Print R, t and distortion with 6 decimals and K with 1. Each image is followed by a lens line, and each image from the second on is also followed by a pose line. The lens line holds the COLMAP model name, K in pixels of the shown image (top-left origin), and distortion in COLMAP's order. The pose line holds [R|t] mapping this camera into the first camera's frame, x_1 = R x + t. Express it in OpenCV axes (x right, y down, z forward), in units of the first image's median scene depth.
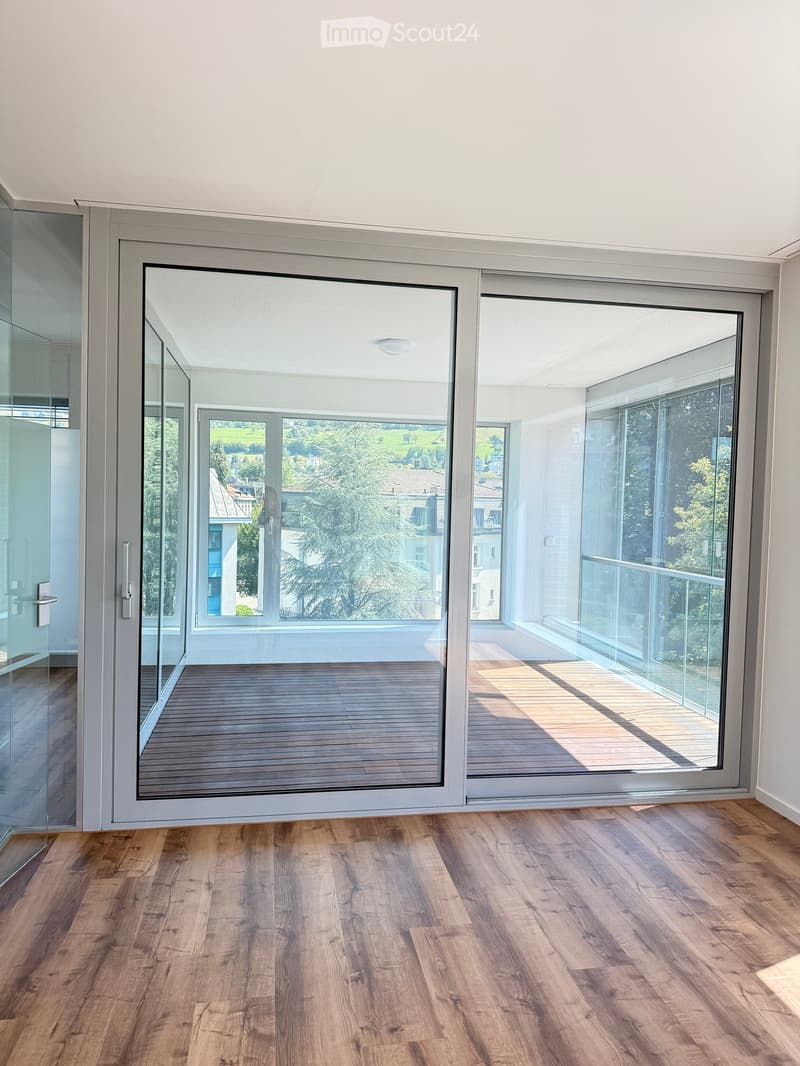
lens RADIAL K [[747.3, 0, 400.0], [0, 747.3, 533.0], [0, 0, 1]] dist [-0.003661, -0.007967]
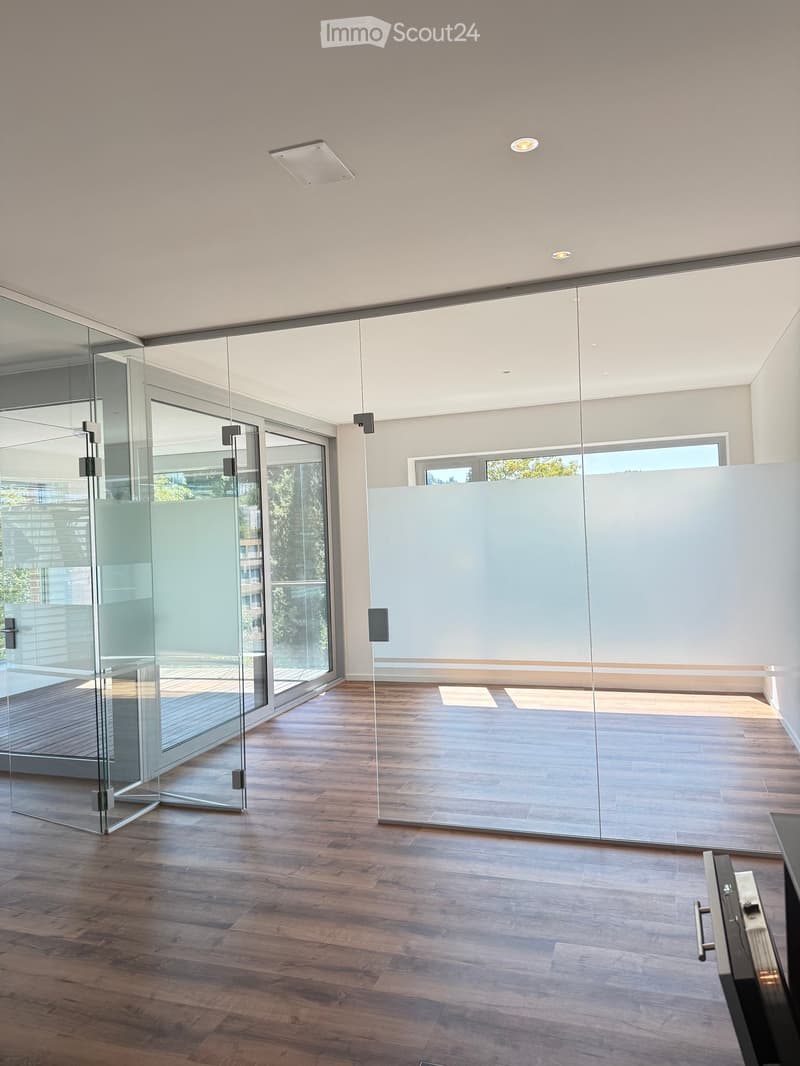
lens RADIAL K [[747.3, 0, 400.0], [0, 747.3, 533.0], [0, 0, 1]] dist [-0.003661, -0.007967]
pose [[0.473036, -0.037607, 0.880240, -1.969483], [0.085802, 0.996306, -0.003544, -0.046840], [-0.876855, 0.077203, 0.474516, -0.218879]]
